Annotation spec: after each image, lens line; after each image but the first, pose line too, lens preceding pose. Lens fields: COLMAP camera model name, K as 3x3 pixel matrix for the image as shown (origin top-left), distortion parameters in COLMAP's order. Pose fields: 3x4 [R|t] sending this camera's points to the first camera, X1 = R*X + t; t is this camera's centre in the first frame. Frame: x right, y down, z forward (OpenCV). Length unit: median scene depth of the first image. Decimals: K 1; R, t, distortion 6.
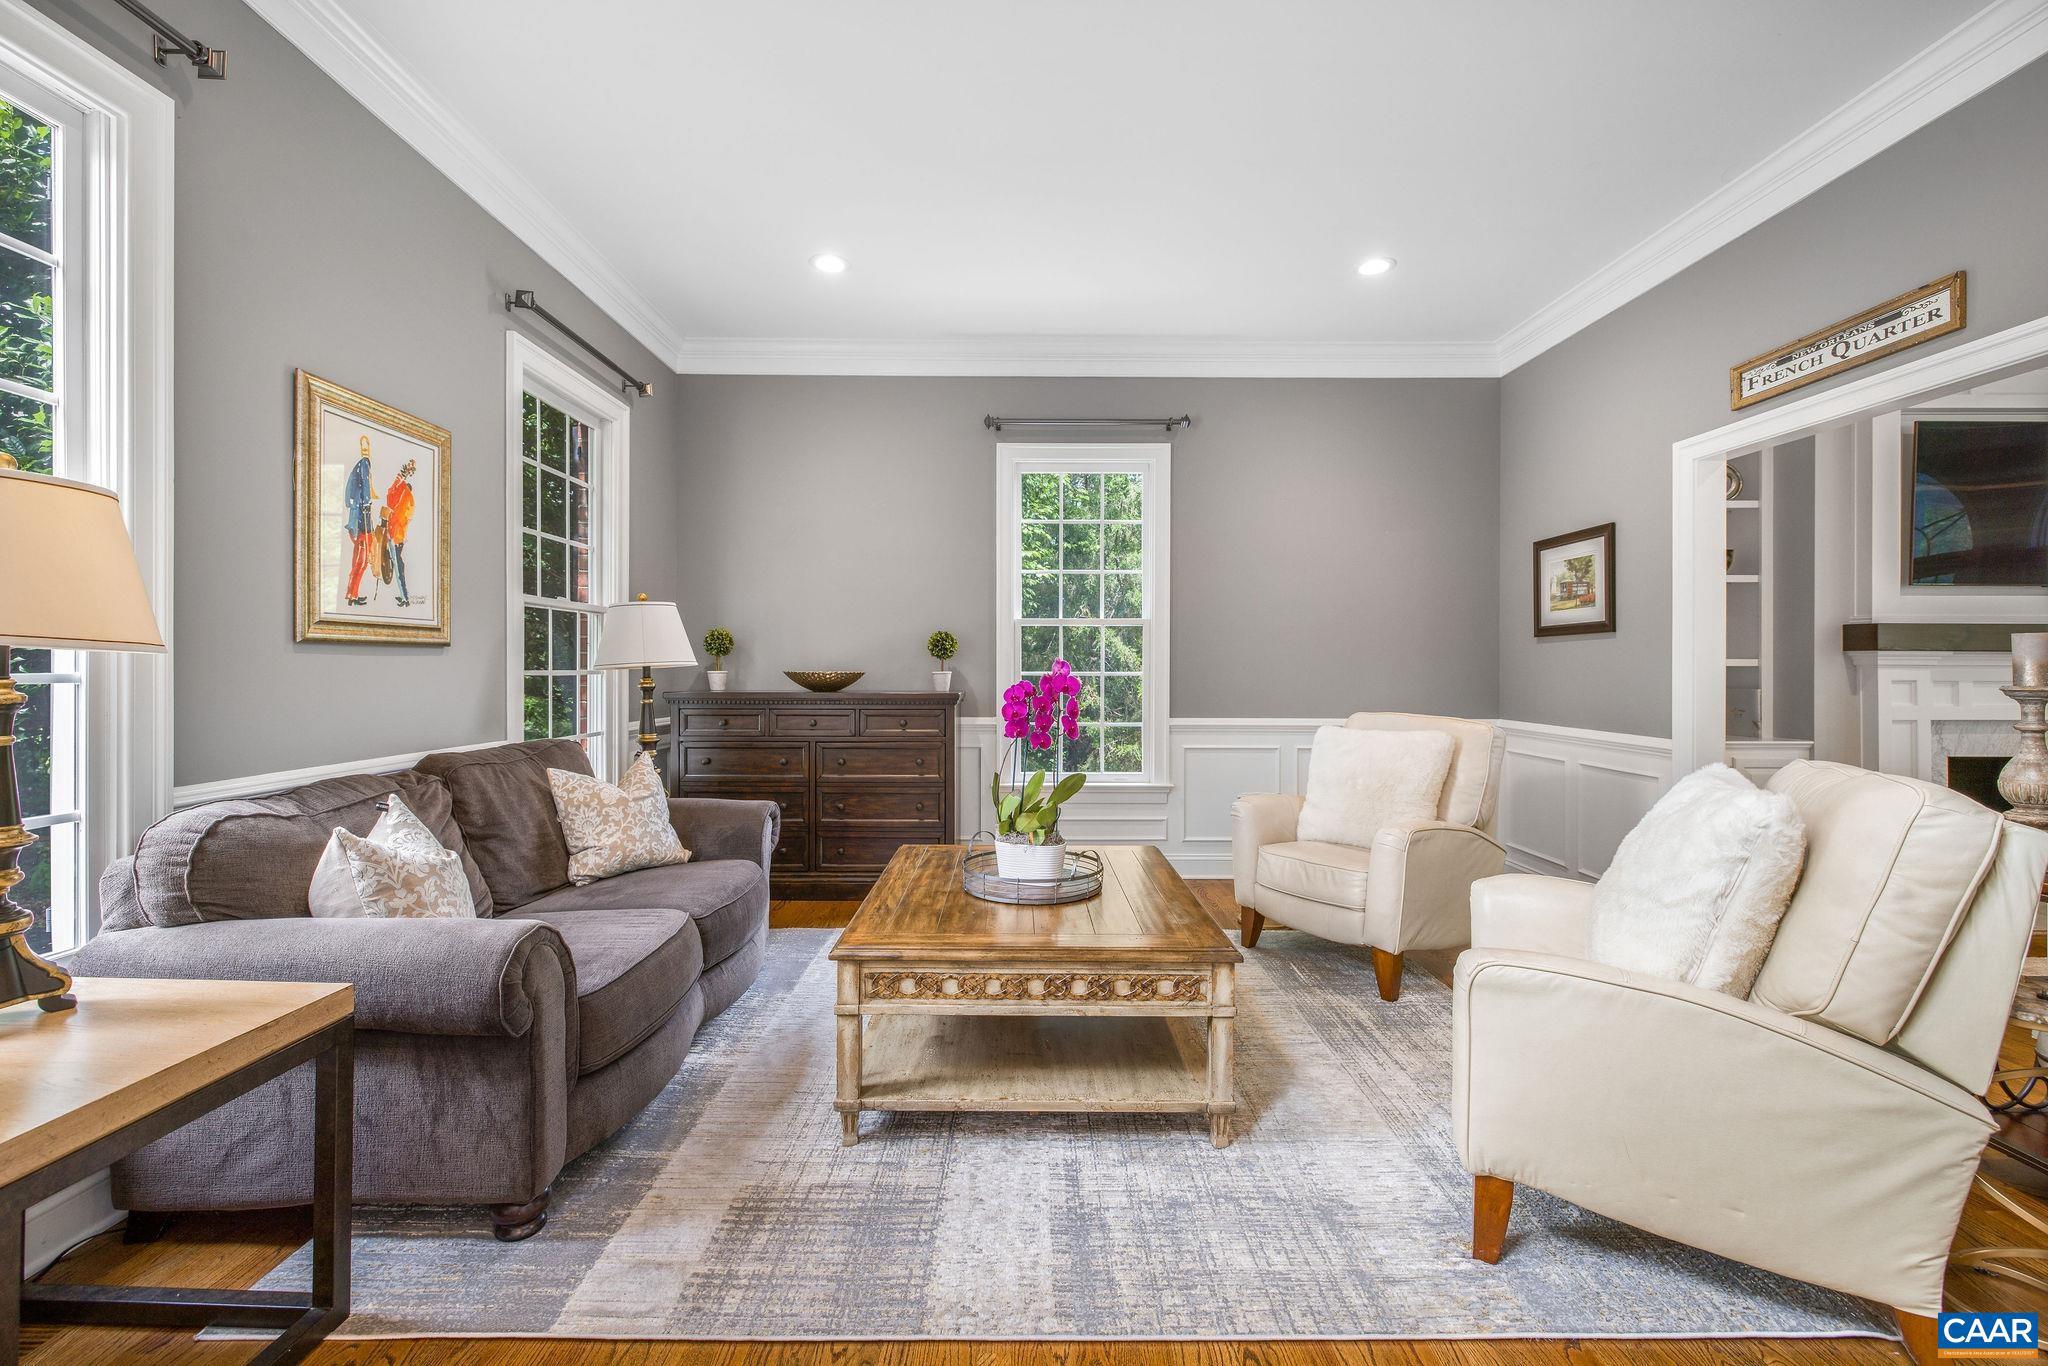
lens RADIAL K [[875.7, 0, 1020.7], [0, 875.7, 665.3], [0, 0, 1]] dist [-0.001051, 0.000479]
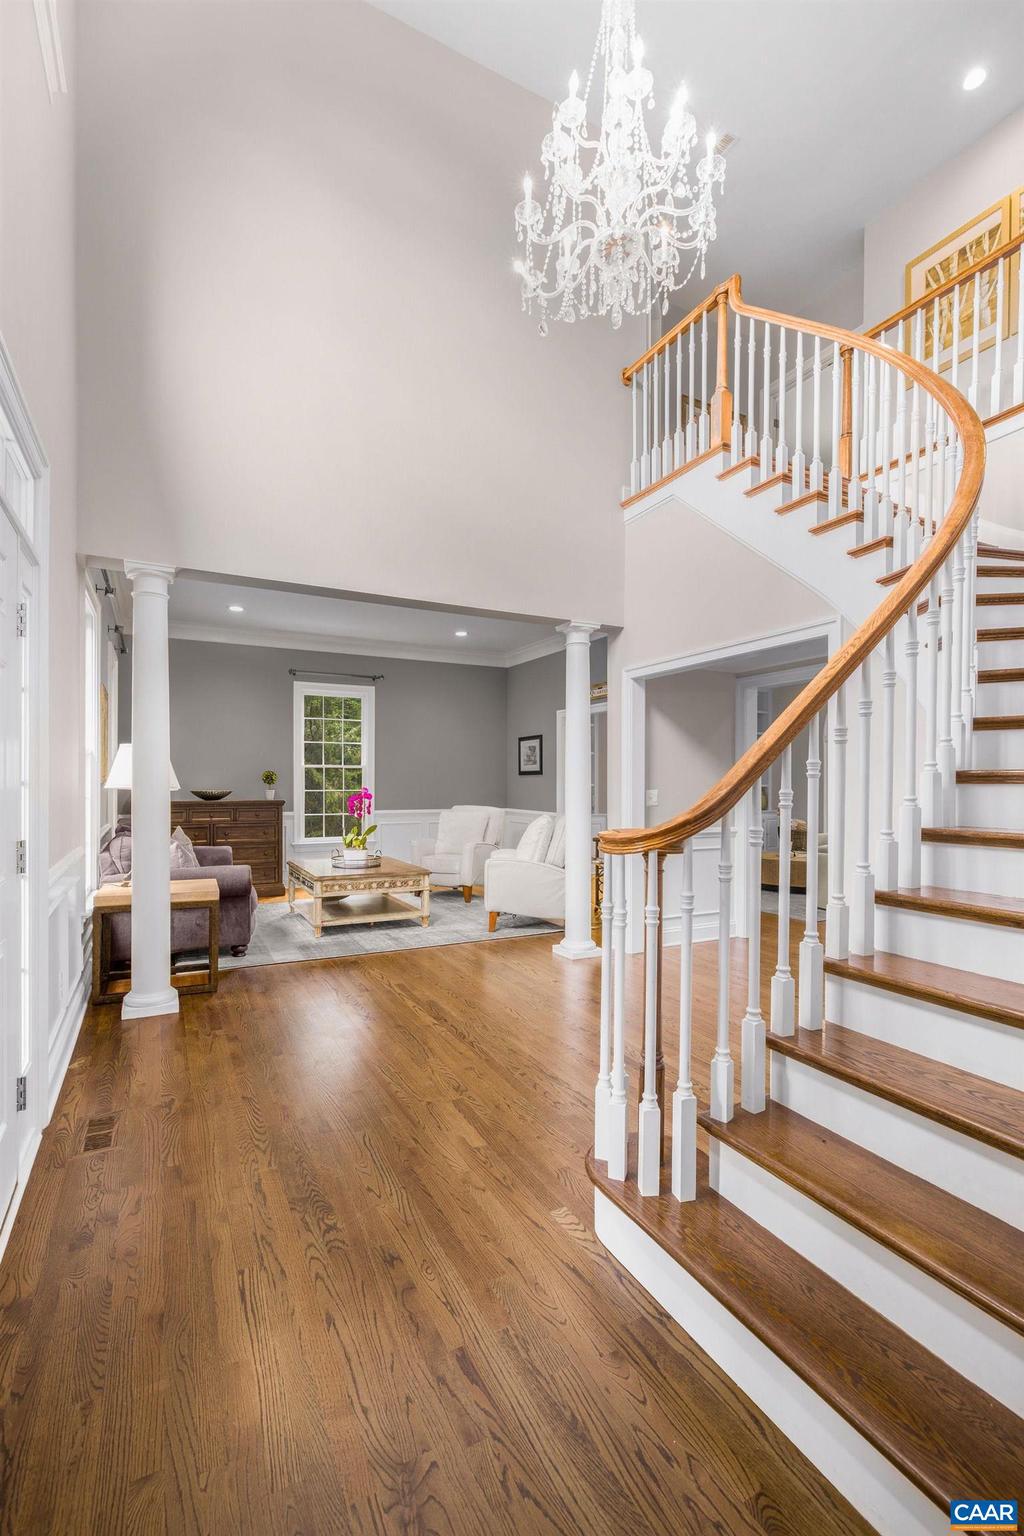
lens RADIAL K [[679.4, 0, 511.7], [0, 679.4, 787.7], [0, 0, 1]] dist [-0.002494, 0.000020]
pose [[0.887318, -0.004692, 0.461133, -0.353077], [-0.000964, 0.999927, 0.012029, -0.020815], [-0.461156, -0.011118, 0.887249, -0.771159]]
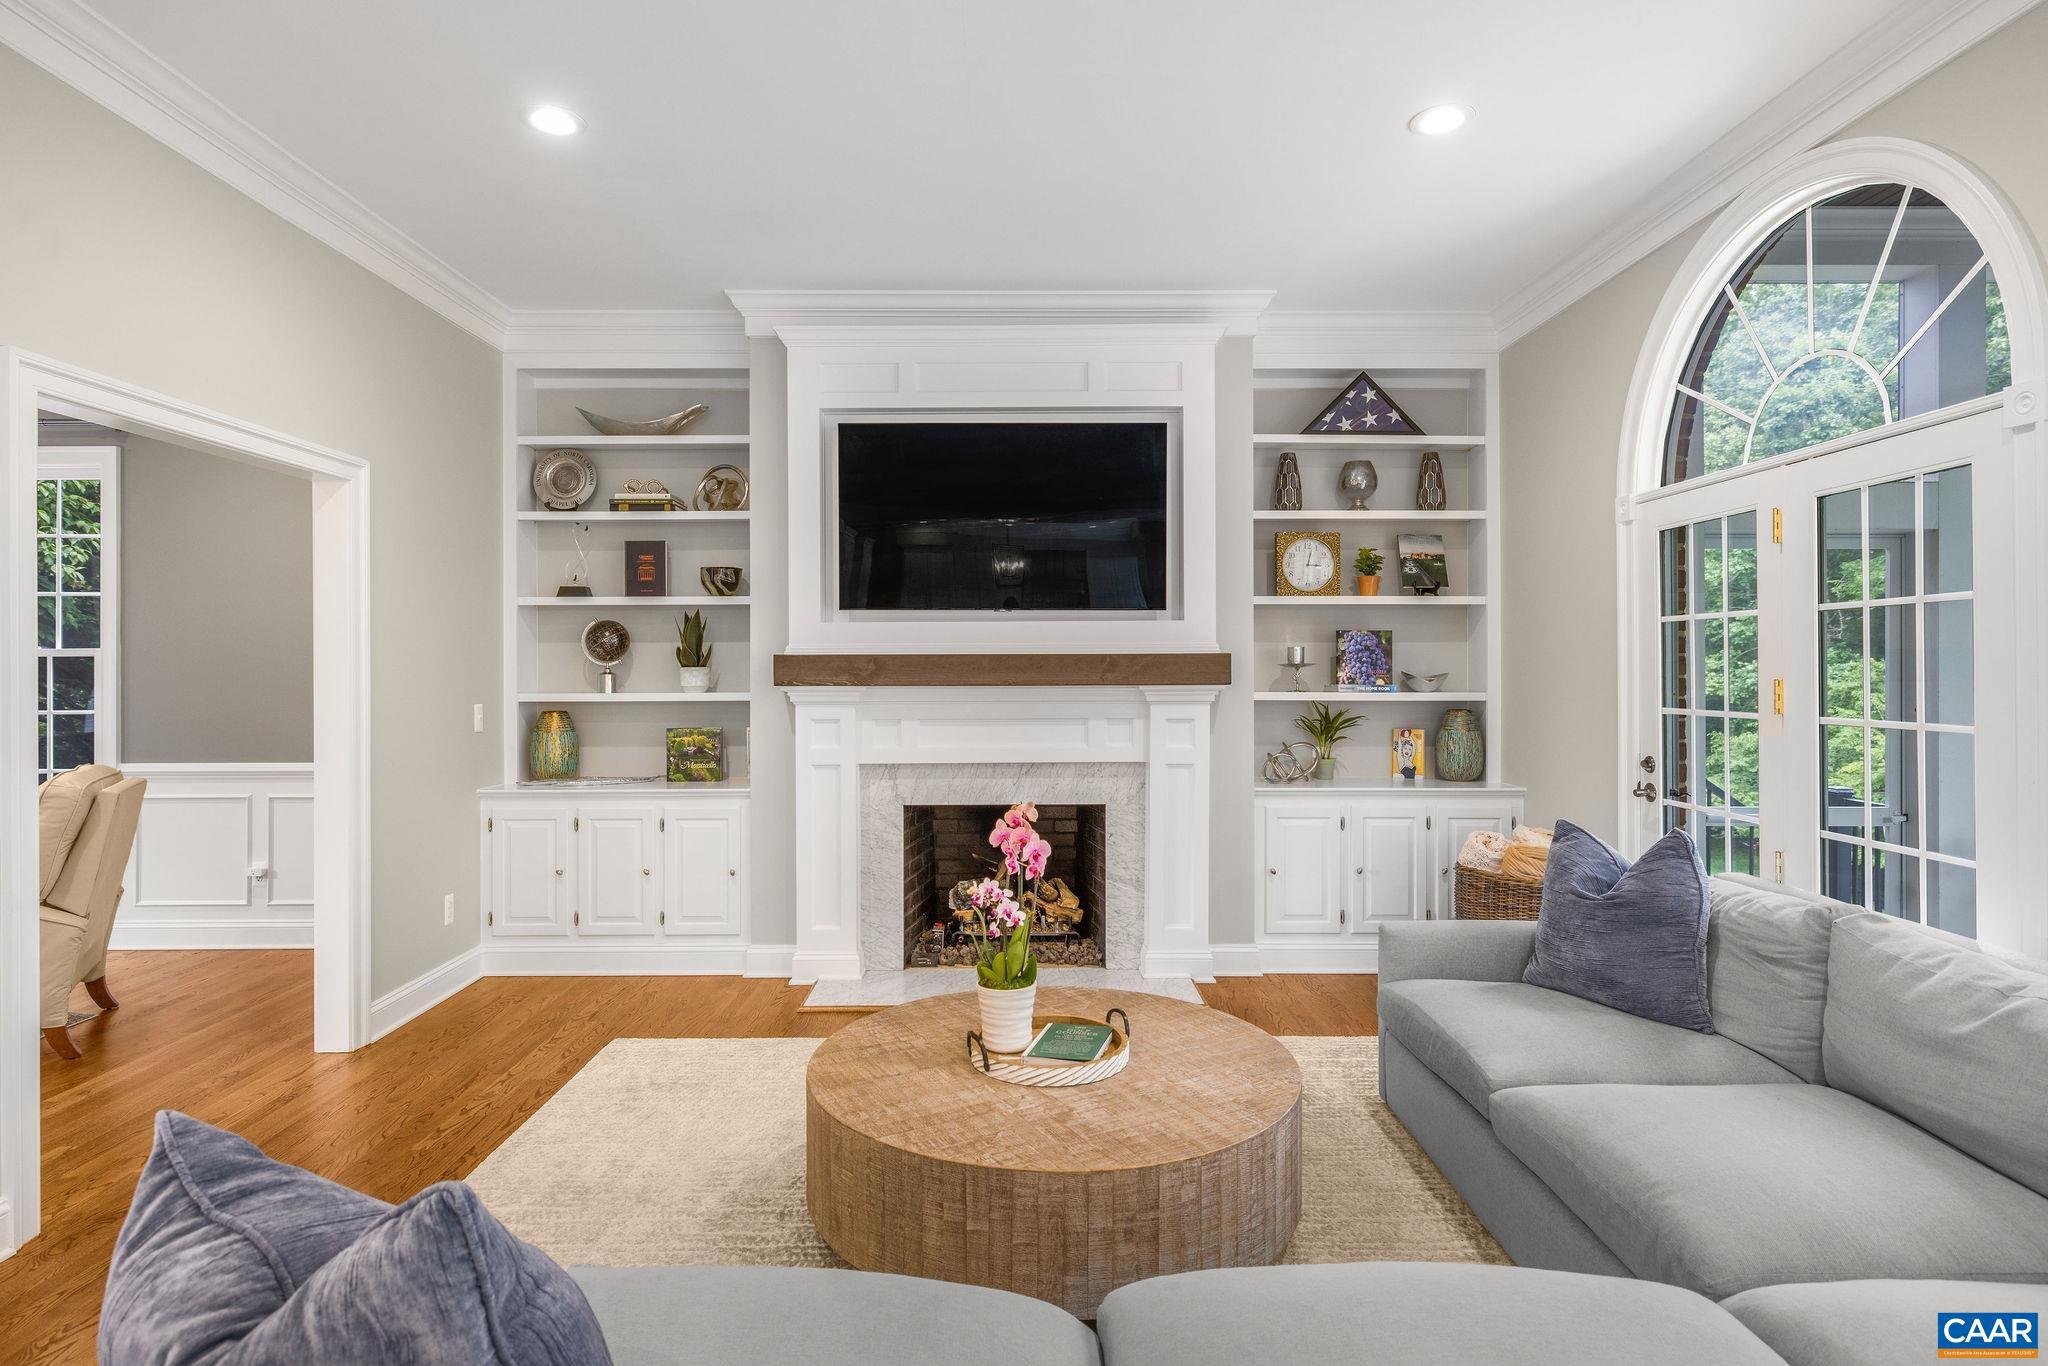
lens RADIAL K [[1064.7, 0, 1022.8], [0, 1064.7, 671.1], [0, 0, 1]] dist [0.003865, 0.000303]
pose [[0.999946, -0.007329, 0.007406, 1.195598], [0.007328, 0.999973, 0.000215, -0.029114], [-0.007407, -0.000161, 0.999973, -0.062455]]
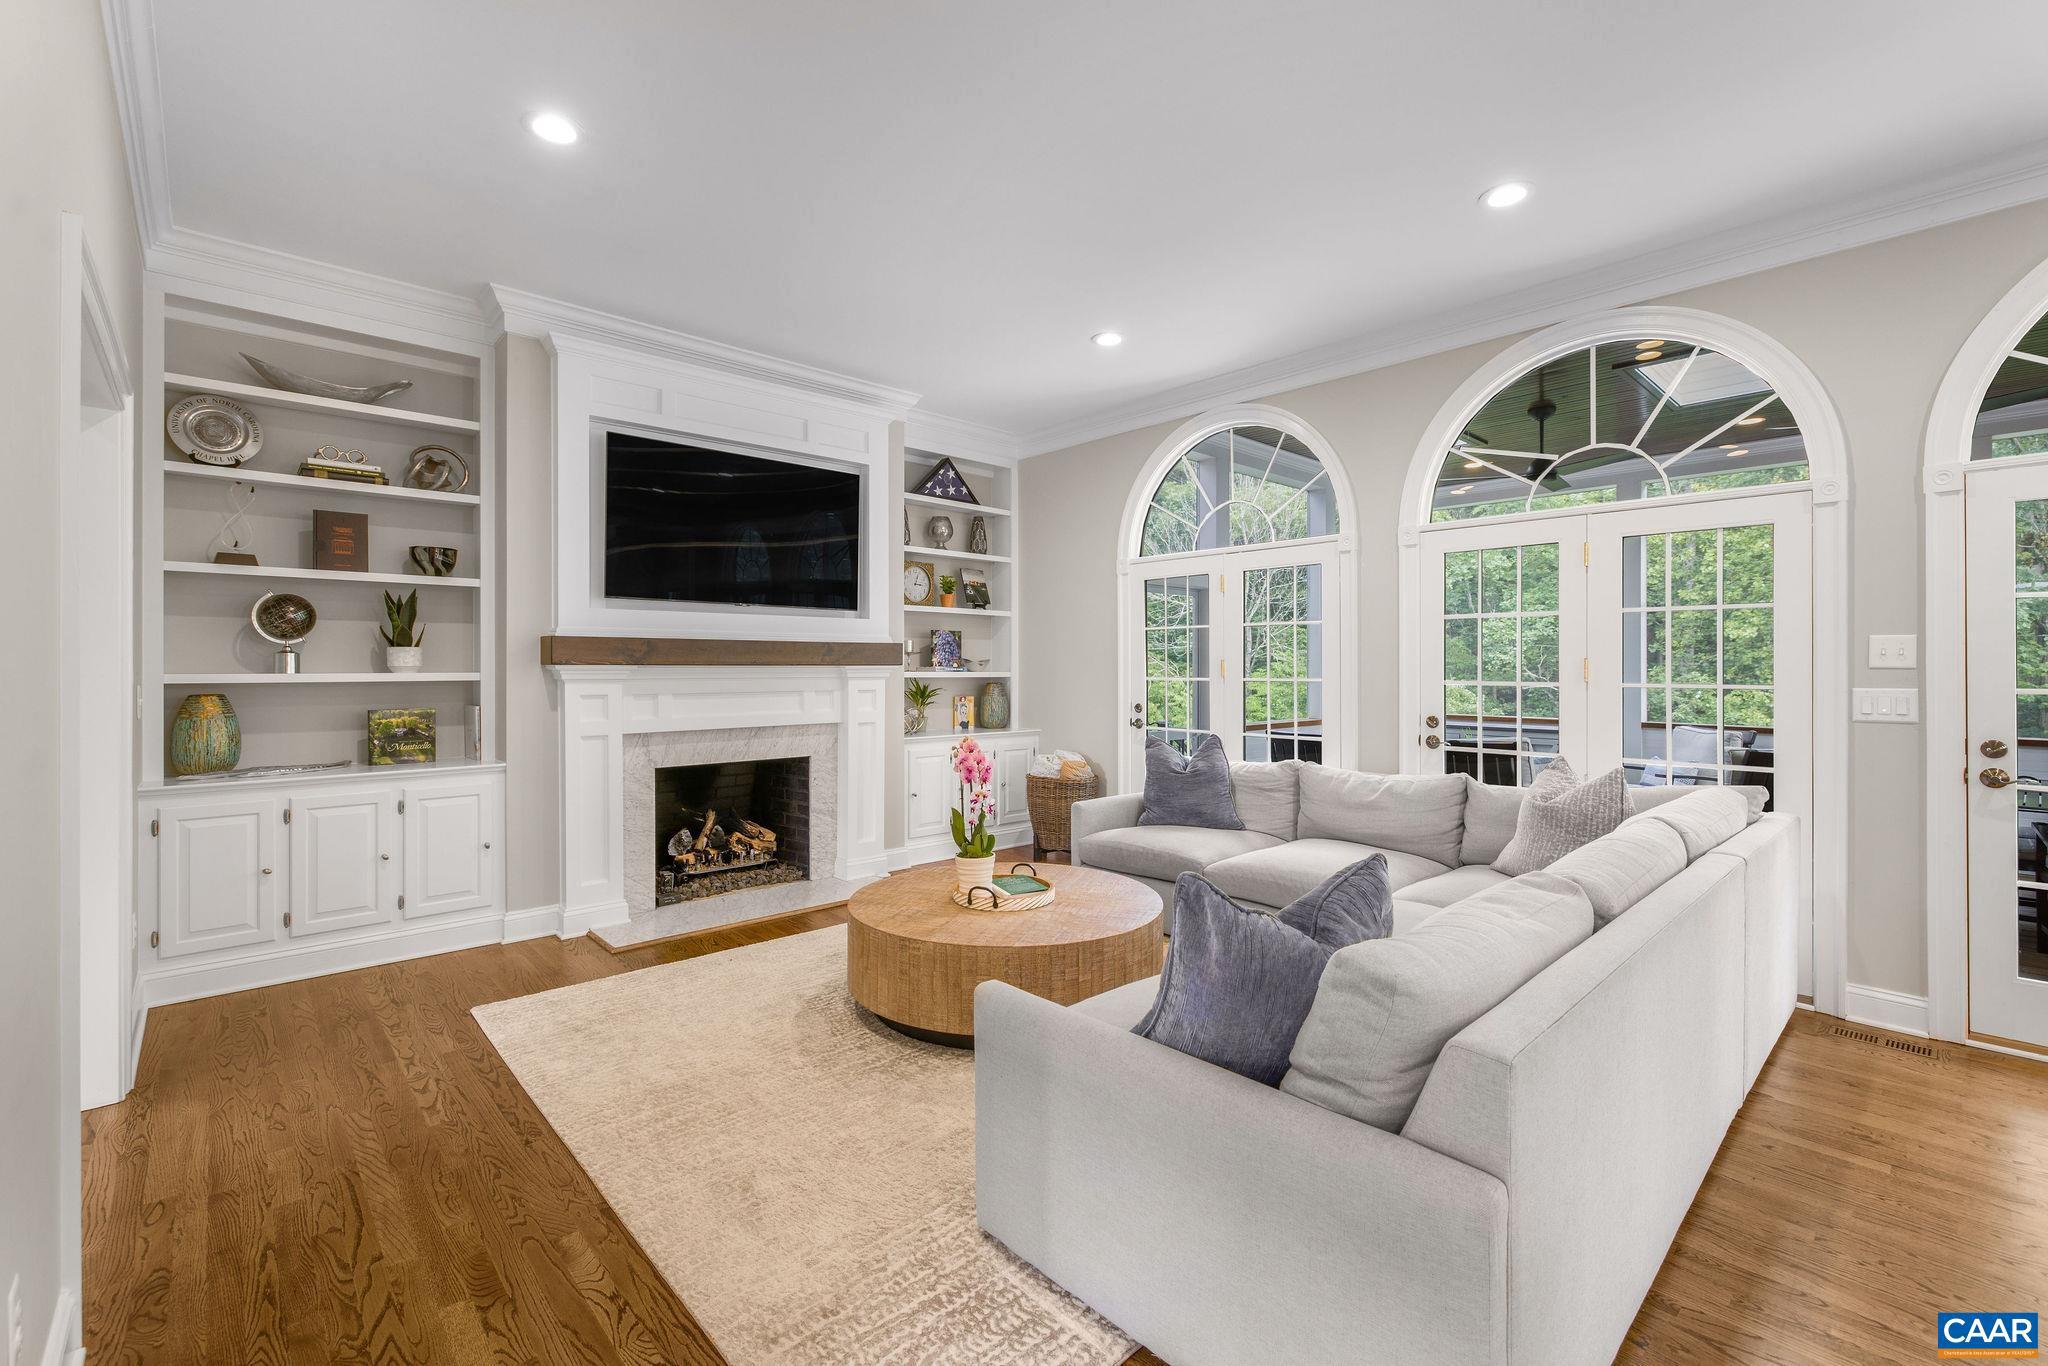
lens RADIAL K [[875.7, 0, 1020.7], [0, 875.7, 665.3], [0, 0, 1]] dist [-0.001051, 0.000479]
pose [[0.733999, -0.003393, 0.679143, 0.696131], [0.003464, 0.999993, 0.001252, -0.015070], [-0.679142, 0.001434, 0.734005, -0.033391]]
